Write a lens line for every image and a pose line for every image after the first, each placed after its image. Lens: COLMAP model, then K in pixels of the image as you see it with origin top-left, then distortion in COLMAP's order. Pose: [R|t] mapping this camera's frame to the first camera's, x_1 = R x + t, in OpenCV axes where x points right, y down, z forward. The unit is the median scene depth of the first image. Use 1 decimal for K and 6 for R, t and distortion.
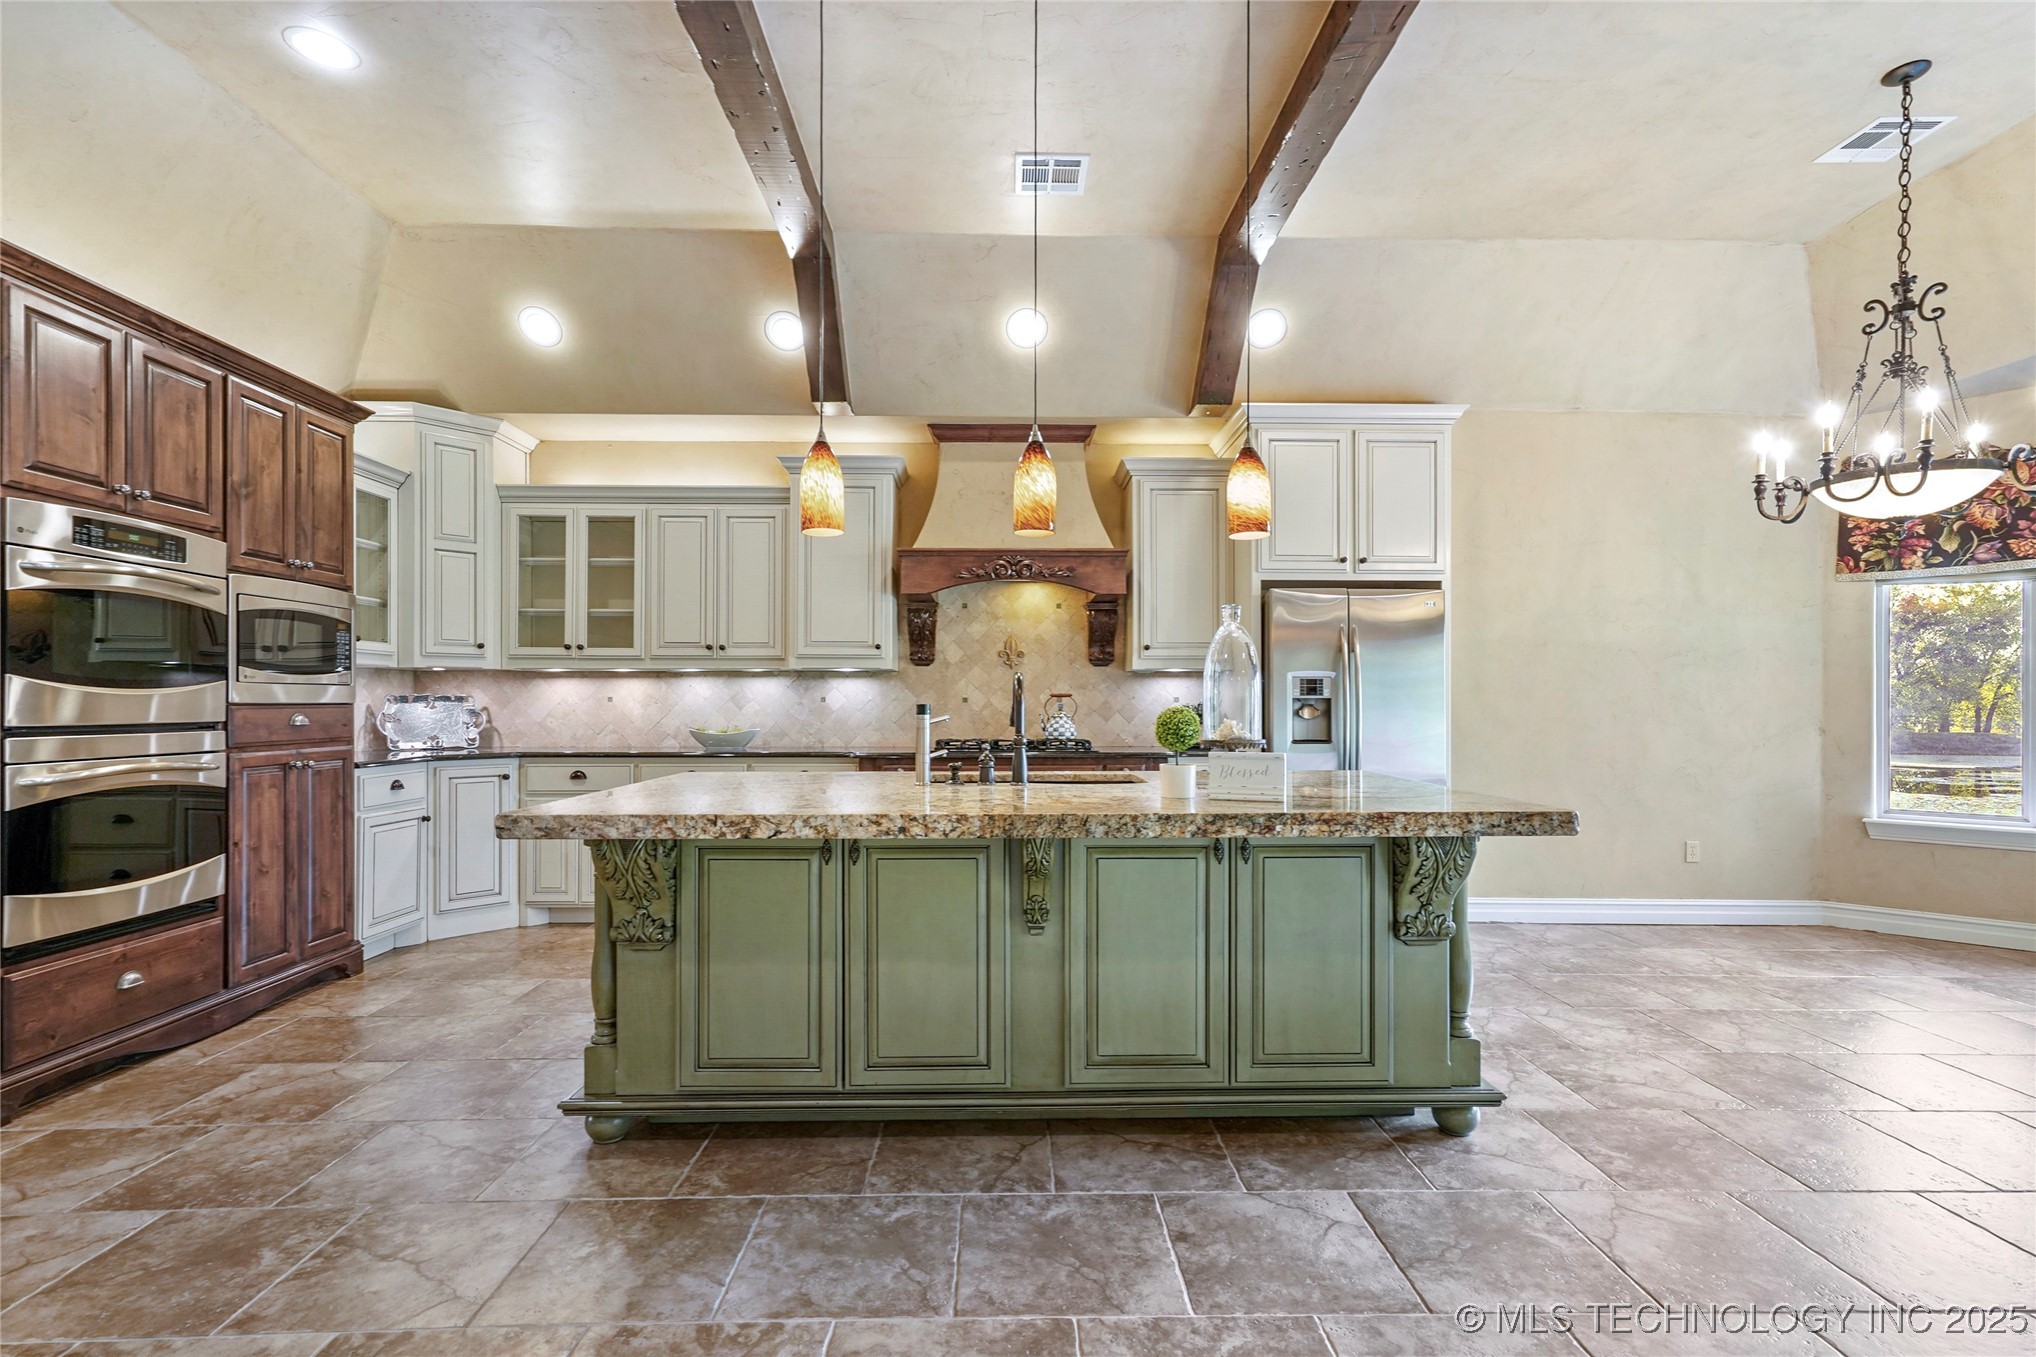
lens RADIAL K [[963.0, 0, 1019.6], [0, 963.0, 695.6], [0, 0, 1]] dist [0.003301, 0.007866]
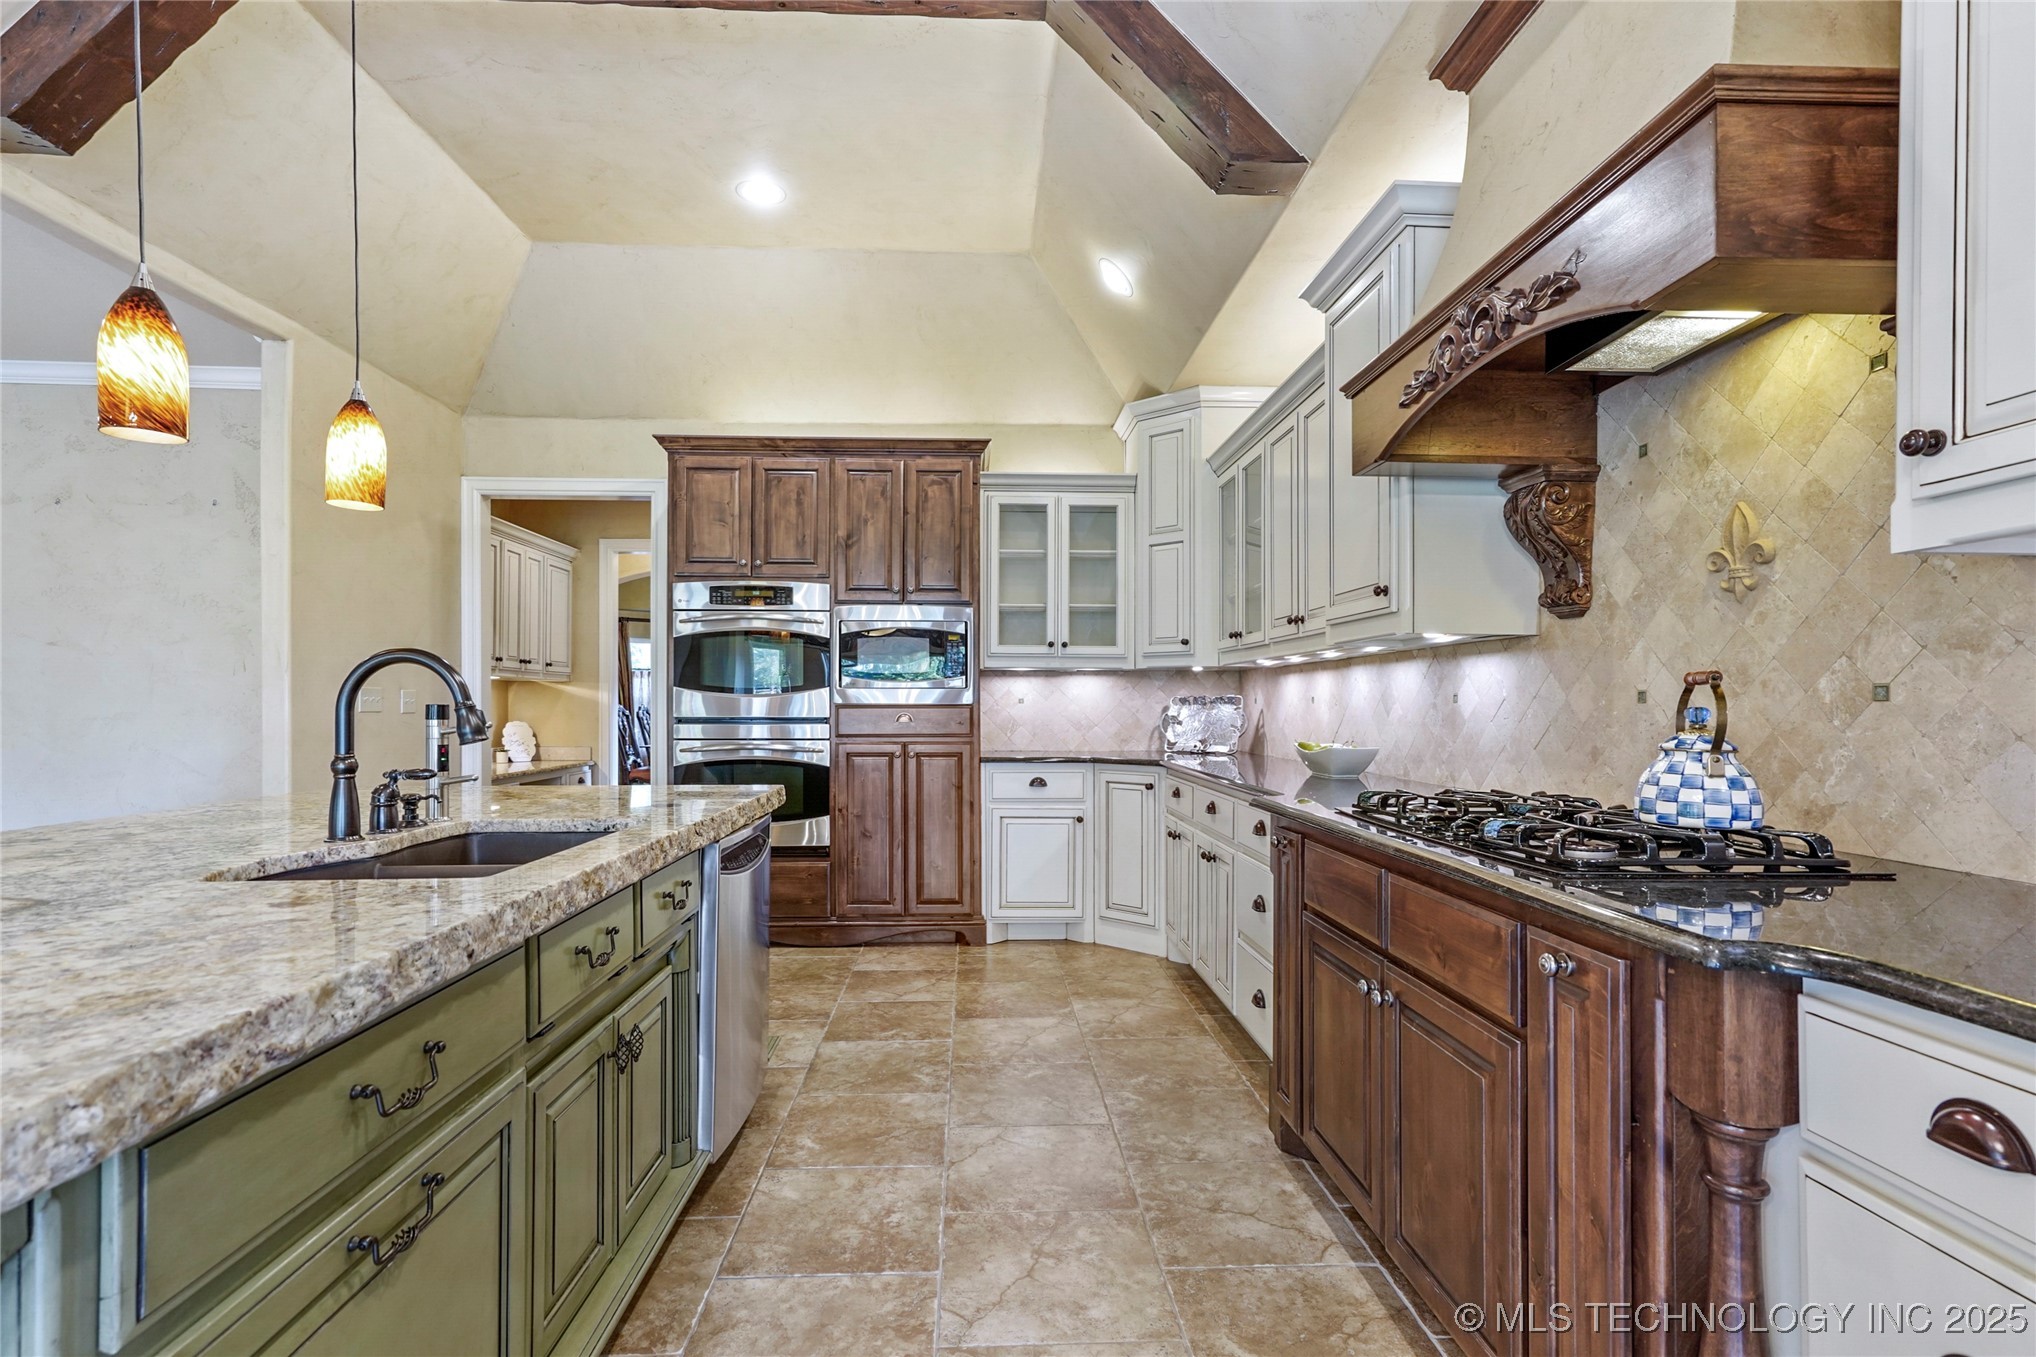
lens RADIAL K [[963.0, 0, 1019.6], [0, 963.0, 695.6], [0, 0, 1]] dist [0.003301, 0.007866]
pose [[0.031038, -0.009819, -0.999470, 0.442691], [0.005042, 0.999941, -0.009667, 0.009146], [0.999505, -0.004739, 0.031086, 1.029736]]
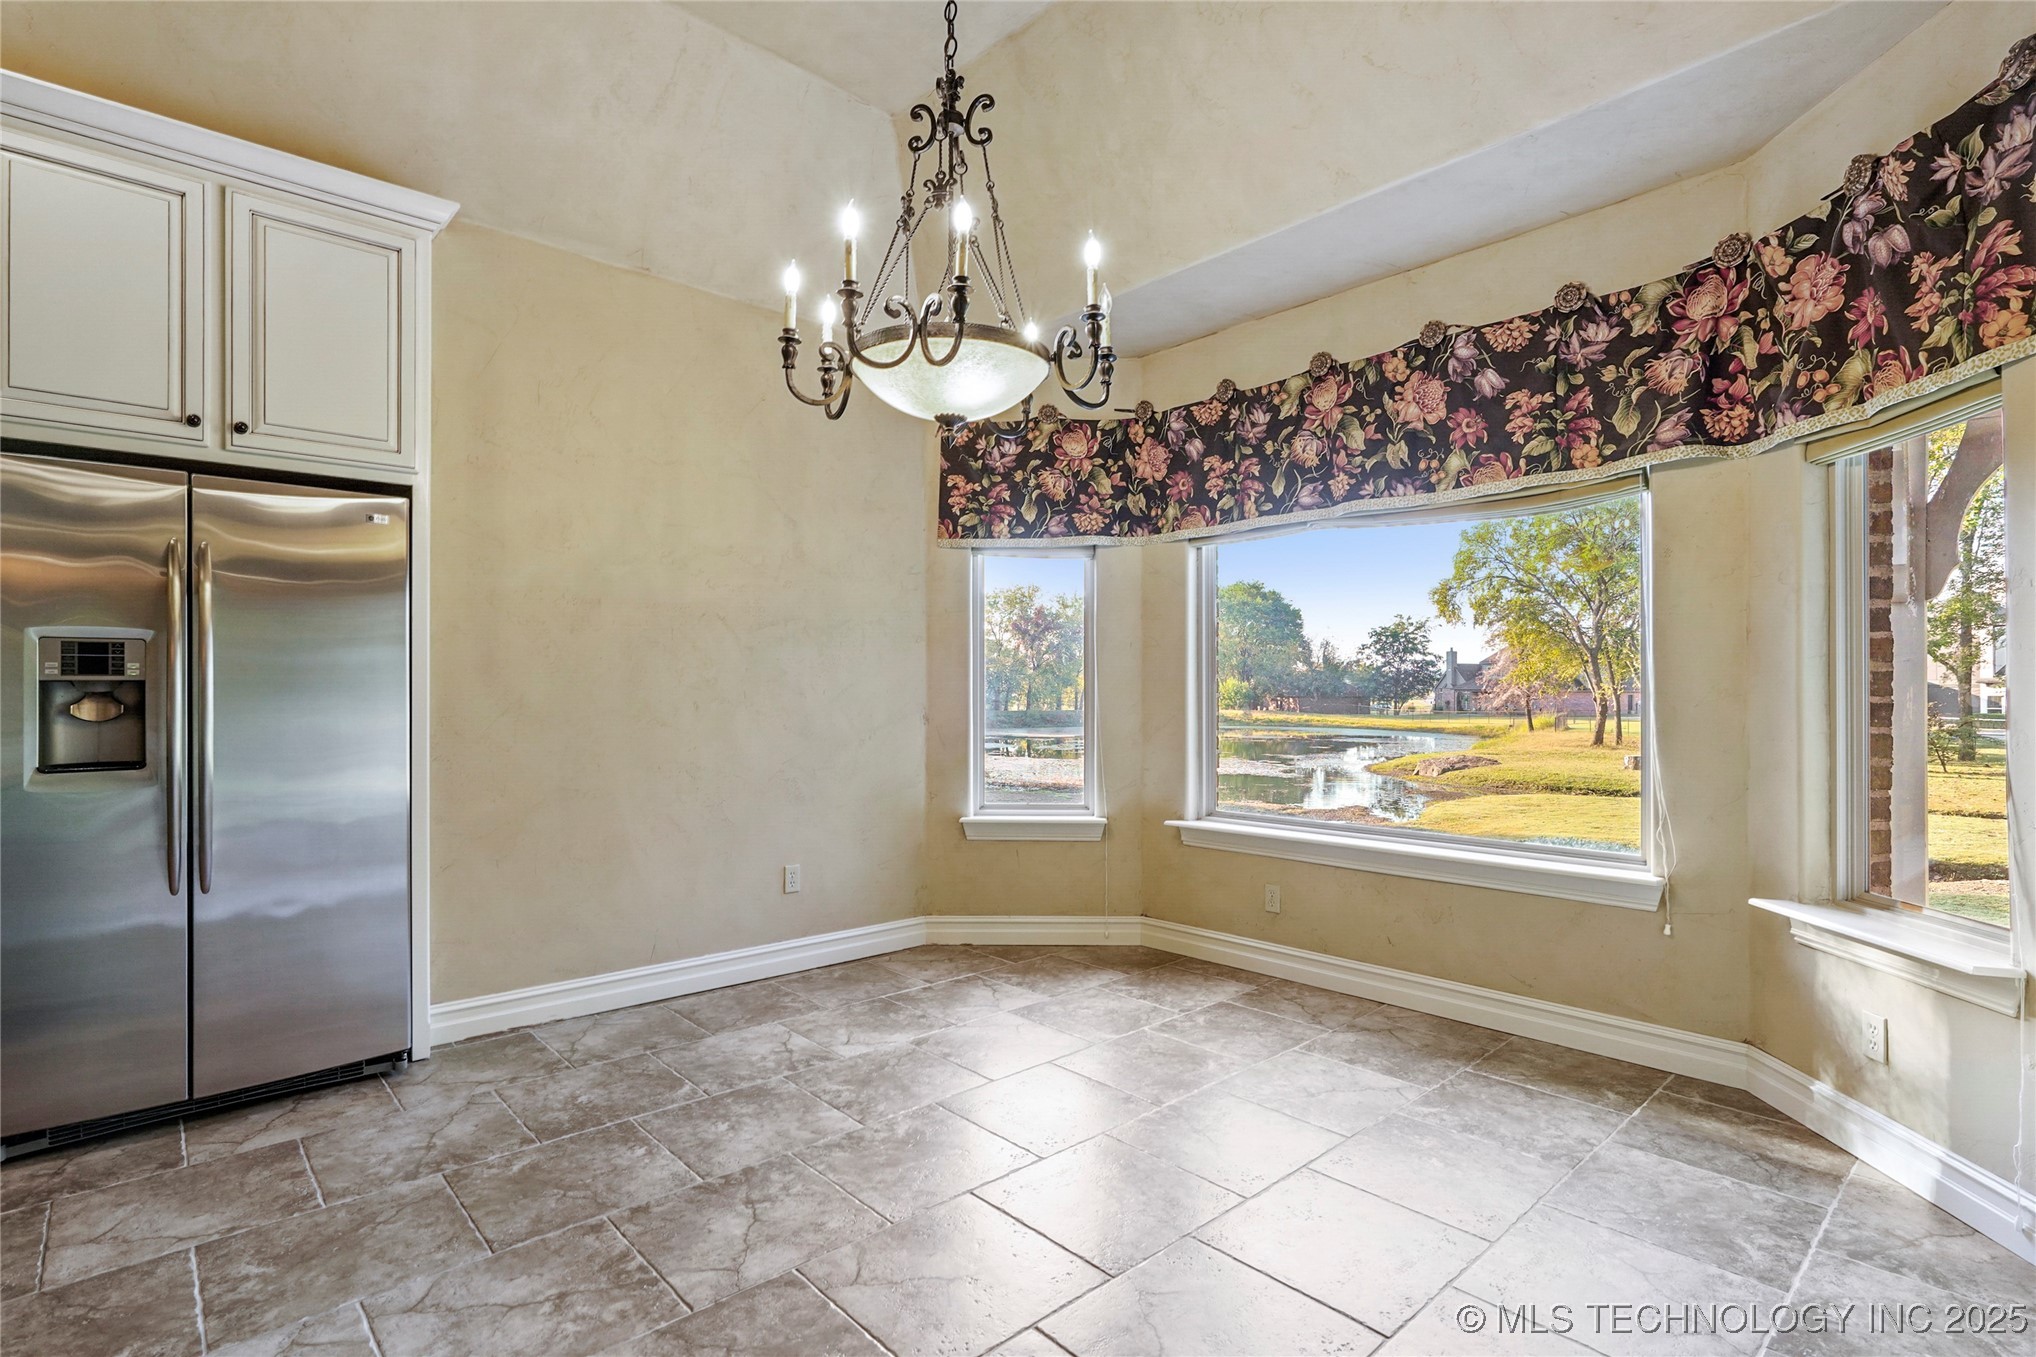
lens RADIAL K [[973.9, 0, 1018.0], [0, 973.9, 678.5], [0, 0, 1]] dist [0.000911, -0.000045]
pose [[0.754551, 0.002153, 0.656238, 0.396853], [0.001232, 0.999988, -0.004696, 0.005246], [-0.656240, 0.004352, 0.754539, 0.360880]]
